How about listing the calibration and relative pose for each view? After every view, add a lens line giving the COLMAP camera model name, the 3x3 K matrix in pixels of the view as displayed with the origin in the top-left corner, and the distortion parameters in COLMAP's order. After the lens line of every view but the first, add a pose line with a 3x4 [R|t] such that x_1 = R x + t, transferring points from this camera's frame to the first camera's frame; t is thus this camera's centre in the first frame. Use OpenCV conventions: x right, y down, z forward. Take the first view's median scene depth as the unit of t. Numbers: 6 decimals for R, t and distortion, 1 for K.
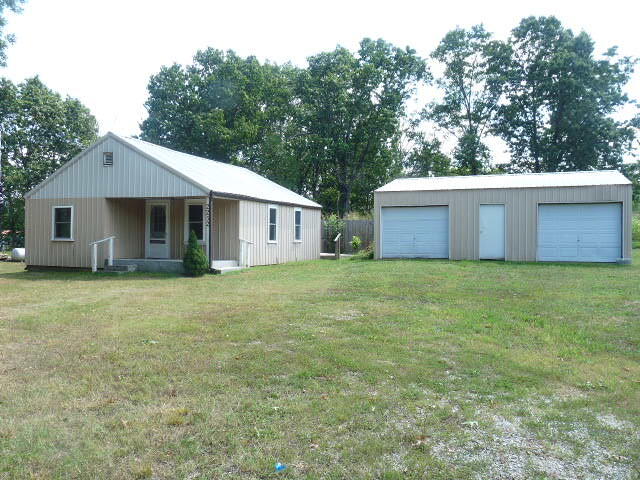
lens RADIAL K [[517.0, 0, 317.7], [0, 517.0, 240.7], [0, 0, 1]] dist [-0.001721, -0.053030]
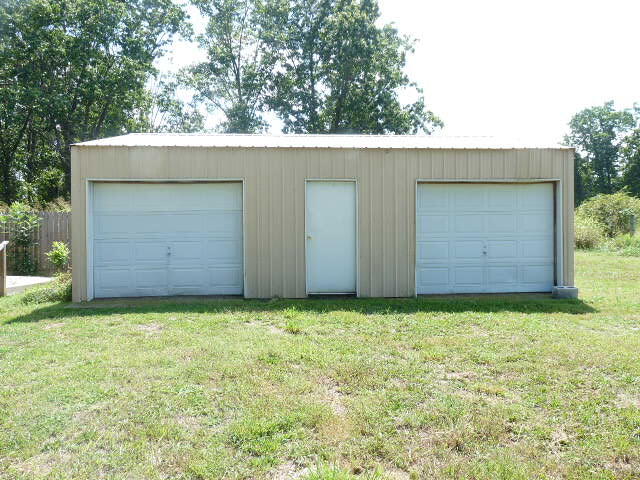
lens RADIAL K [[517.0, 0, 317.7], [0, 517.0, 240.7], [0, 0, 1]] dist [-0.001721, -0.053030]
pose [[0.896465, -0.017405, 0.442773, 0.045932], [0.011761, 0.999811, 0.015490, -0.009032], [-0.442958, -0.008679, 0.896500, 0.234658]]
